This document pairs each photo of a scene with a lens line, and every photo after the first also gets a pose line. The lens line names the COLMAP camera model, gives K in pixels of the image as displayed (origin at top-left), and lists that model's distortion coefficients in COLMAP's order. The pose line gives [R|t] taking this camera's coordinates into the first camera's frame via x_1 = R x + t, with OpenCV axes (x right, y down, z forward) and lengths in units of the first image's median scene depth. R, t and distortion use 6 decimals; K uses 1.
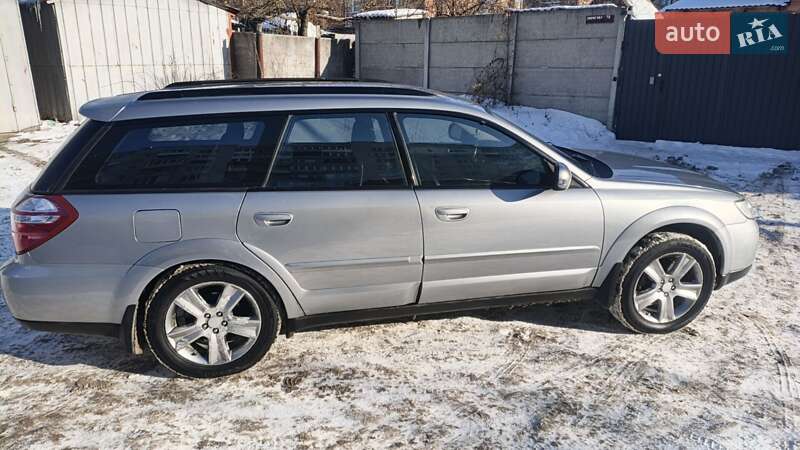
lens RADIAL K [[572.5, 0, 400.0], [0, 572.5, 225.0], [0, 0, 1]] dist [0.121913, -0.178992]
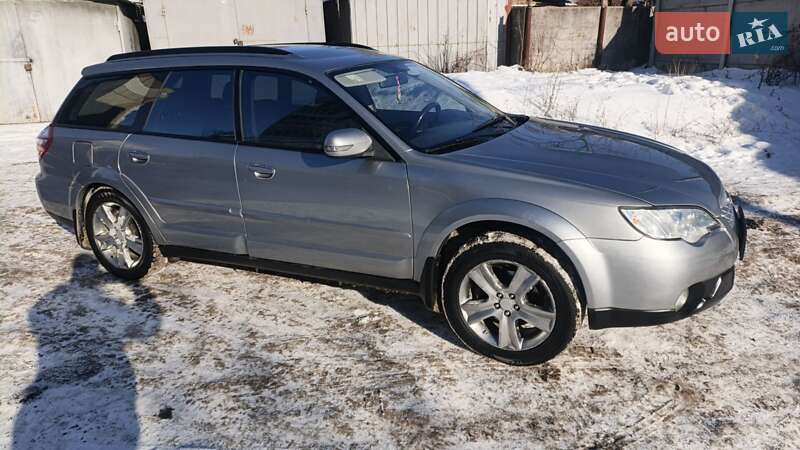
lens RADIAL K [[572.5, 0, 400.0], [0, 572.5, 225.0], [0, 0, 1]] dist [0.121913, -0.178992]
pose [[0.776663, 0.160800, -0.609046, 0.839261], [-0.143031, 0.986632, 0.078095, -0.038250], [0.613462, 0.026459, 0.789281, 0.326485]]
